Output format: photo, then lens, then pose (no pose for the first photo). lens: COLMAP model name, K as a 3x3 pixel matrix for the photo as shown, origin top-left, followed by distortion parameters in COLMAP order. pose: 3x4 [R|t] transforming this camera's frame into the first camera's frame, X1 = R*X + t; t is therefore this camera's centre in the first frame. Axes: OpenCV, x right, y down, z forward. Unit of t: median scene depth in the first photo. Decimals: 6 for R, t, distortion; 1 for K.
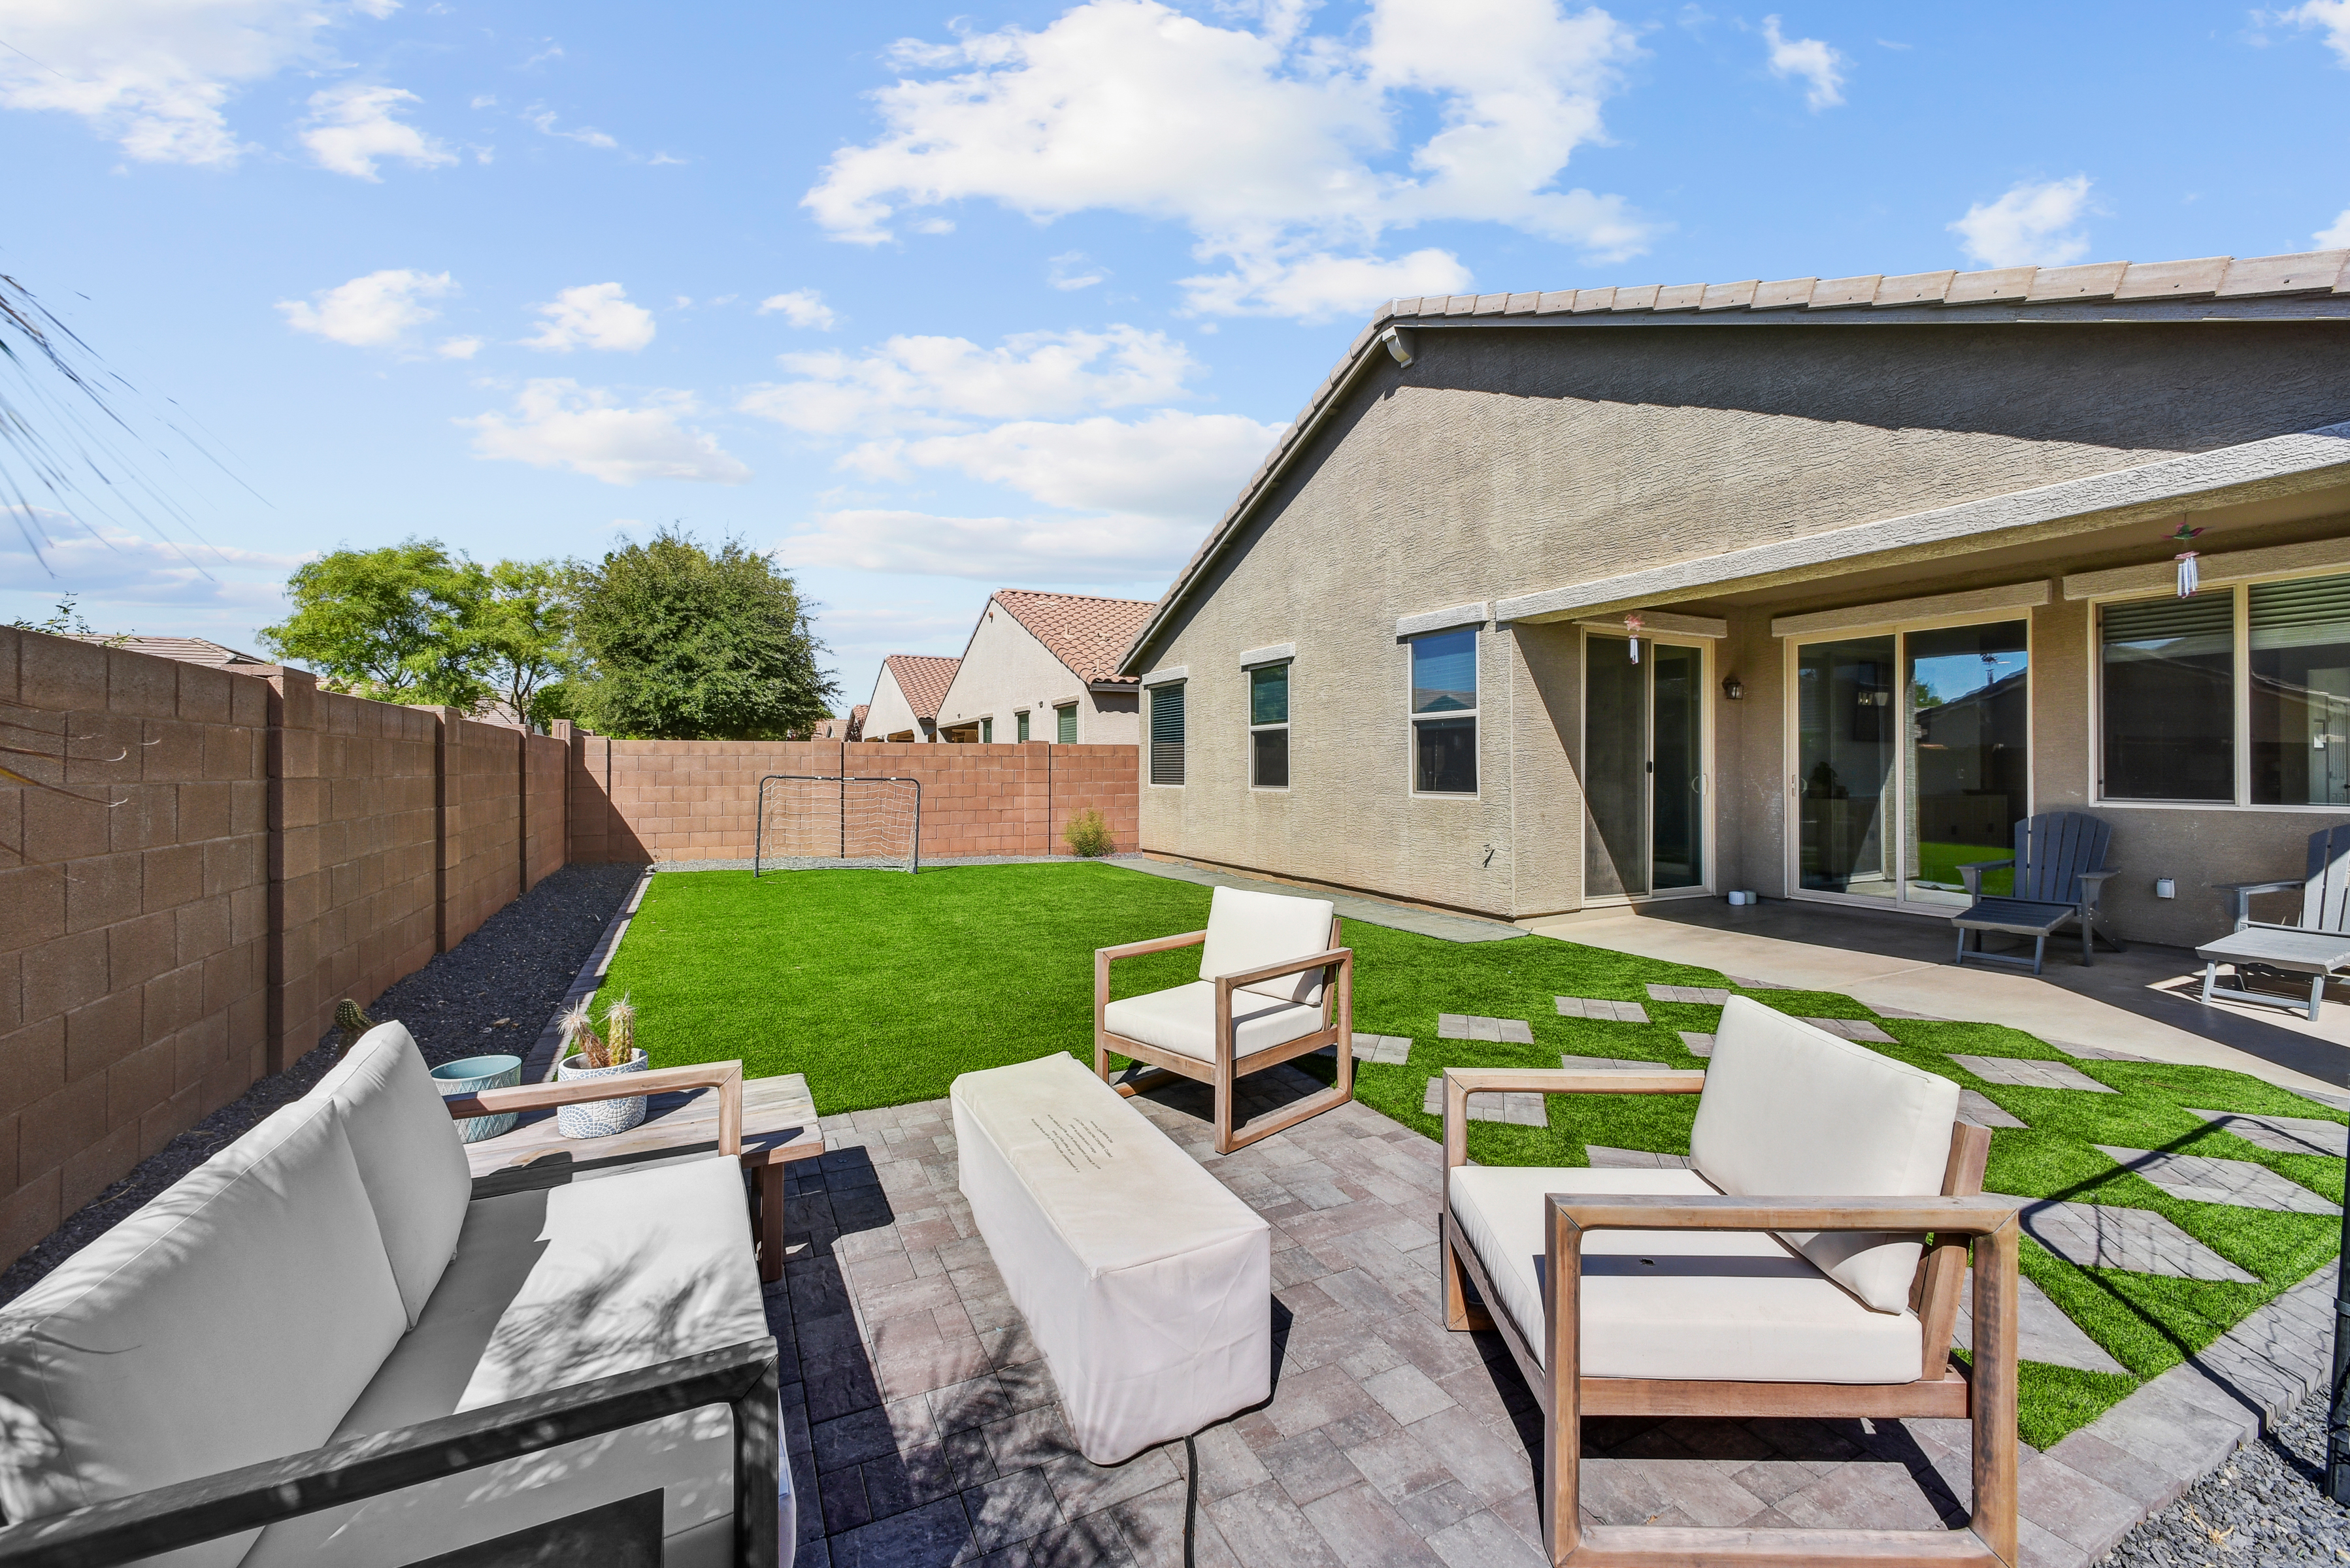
lens RADIAL K [[933.3, 0, 1174.7], [0, 933.3, 776.9], [0, 0, 1]] dist [0.000301, 0.000003]
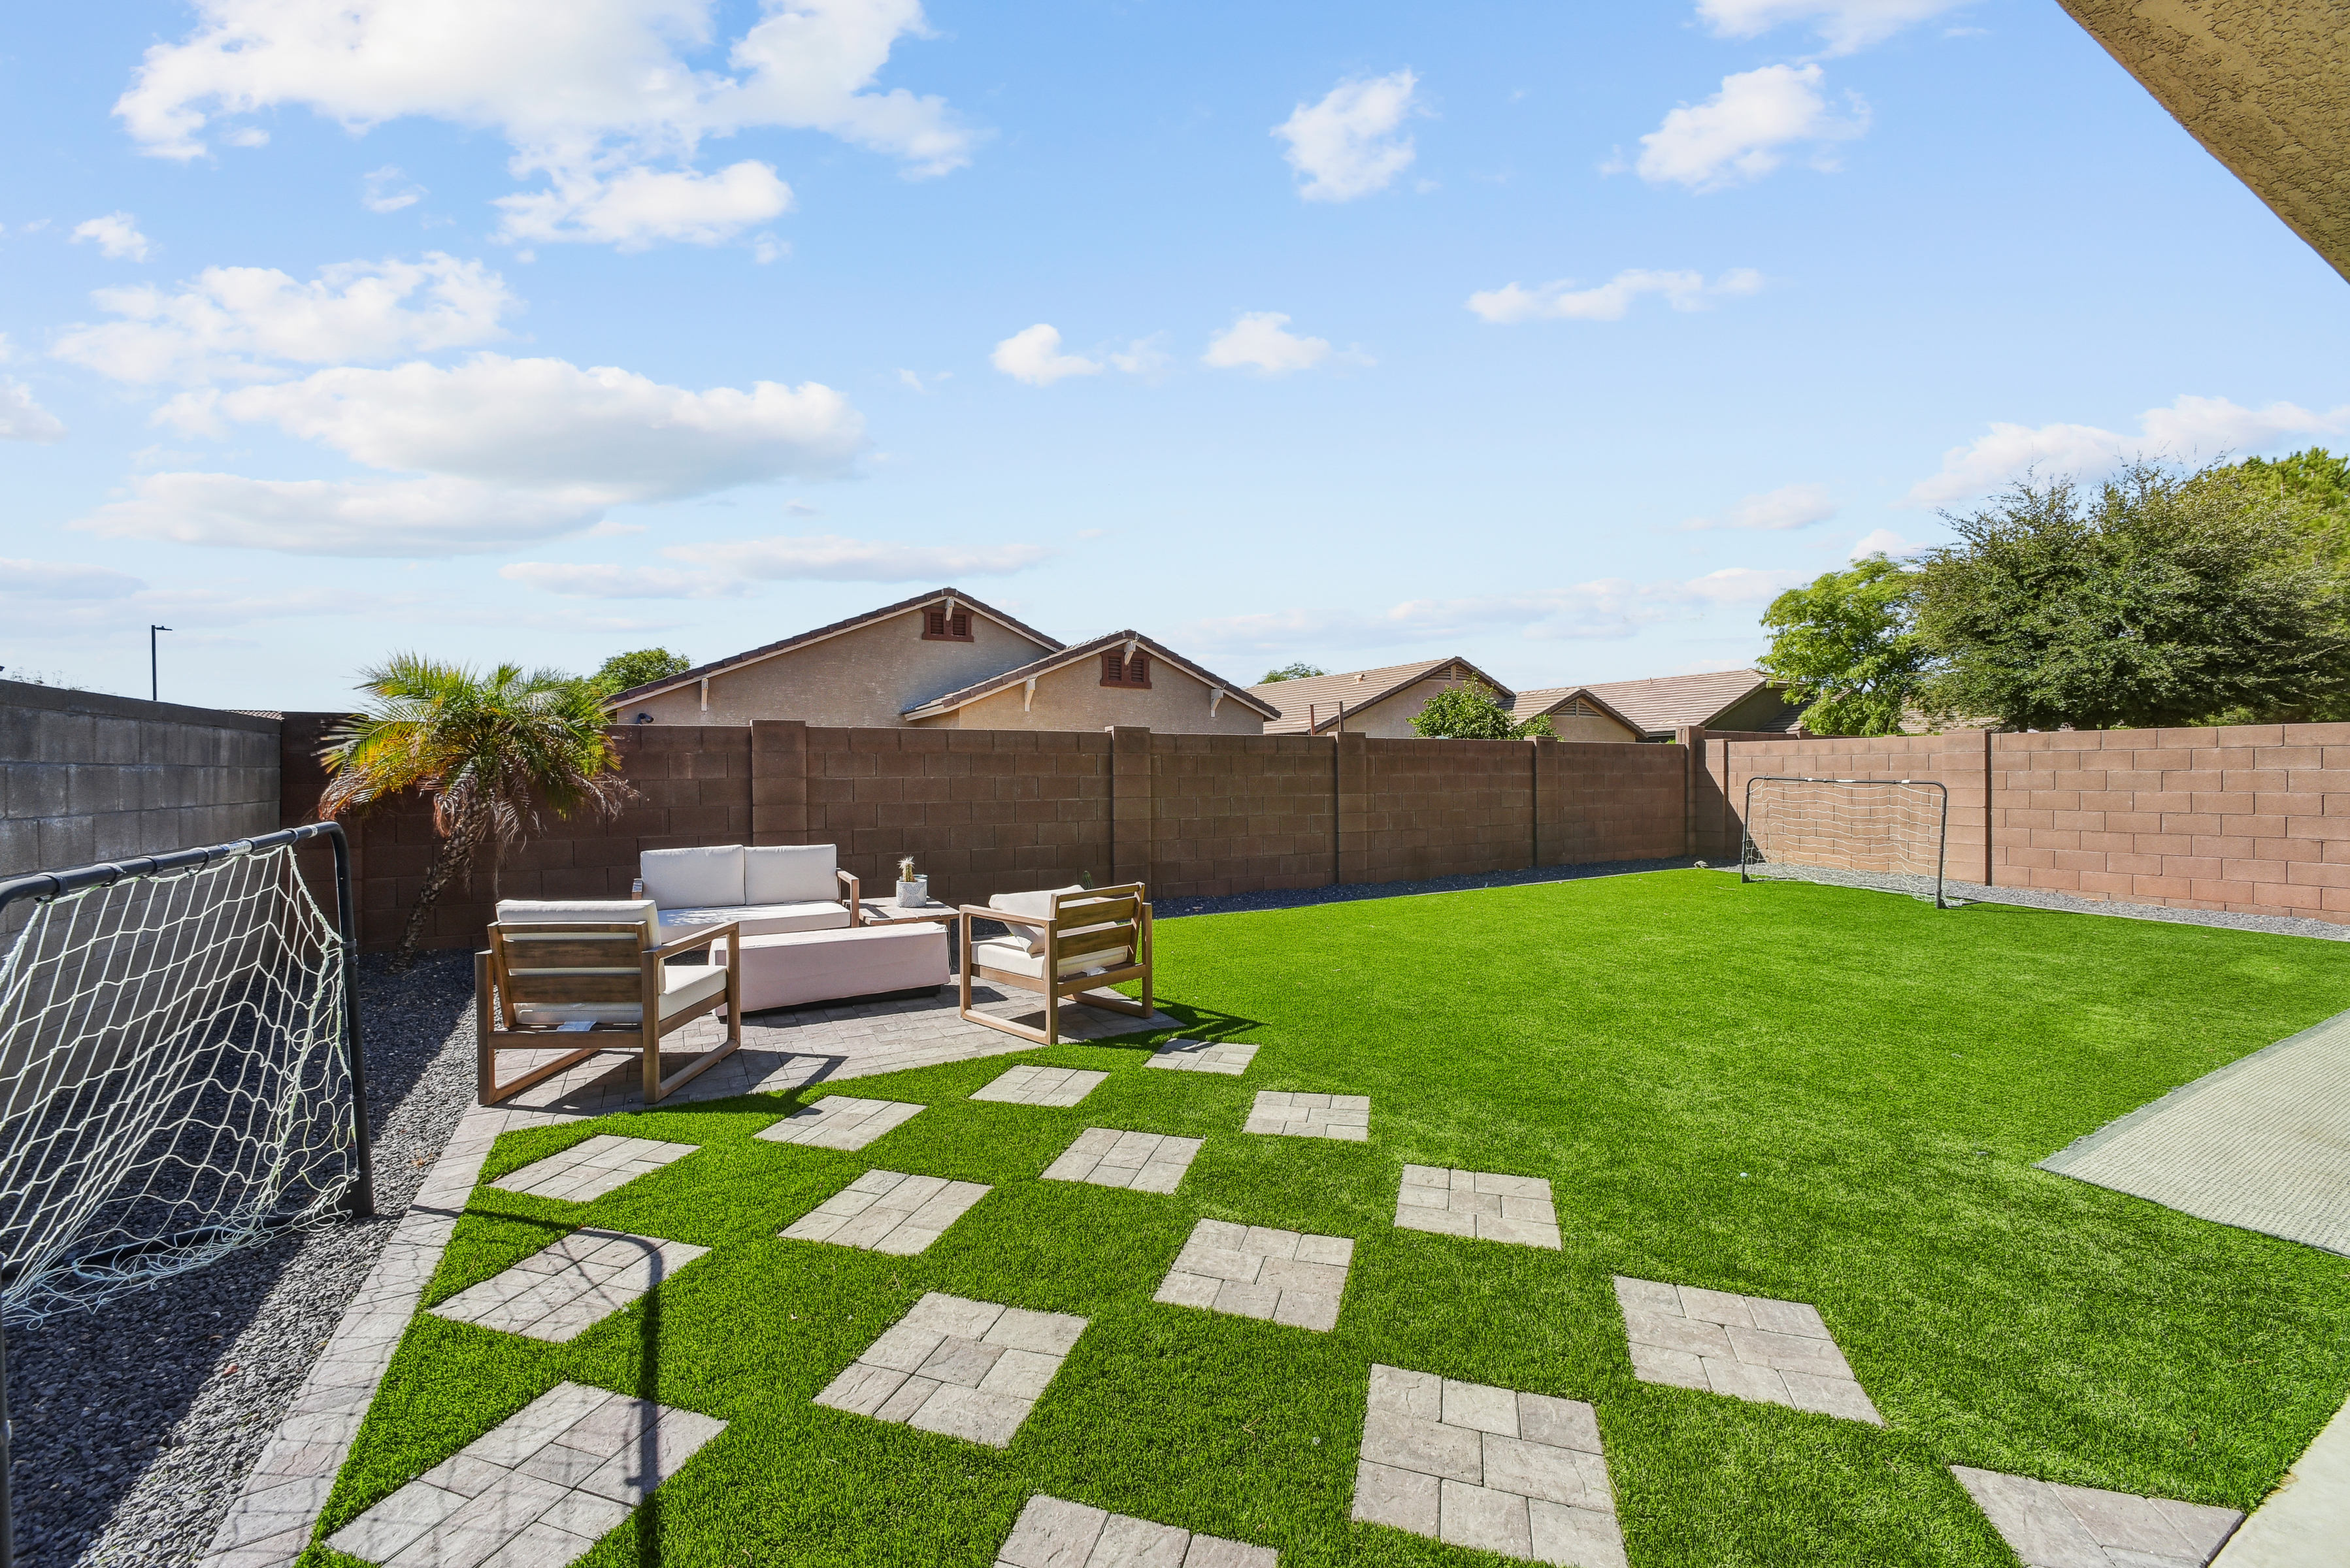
lens RADIAL K [[929.9, 0, 1182.9], [0, 929.9, 788.2], [0, 0, 1]] dist [0.000450, -0.000112]
pose [[0.047964, 0.016787, -0.998708, 0.412633], [-0.005117, 0.999850, 0.016561, -0.002038], [0.998836, 0.004316, 0.048043, 0.330797]]
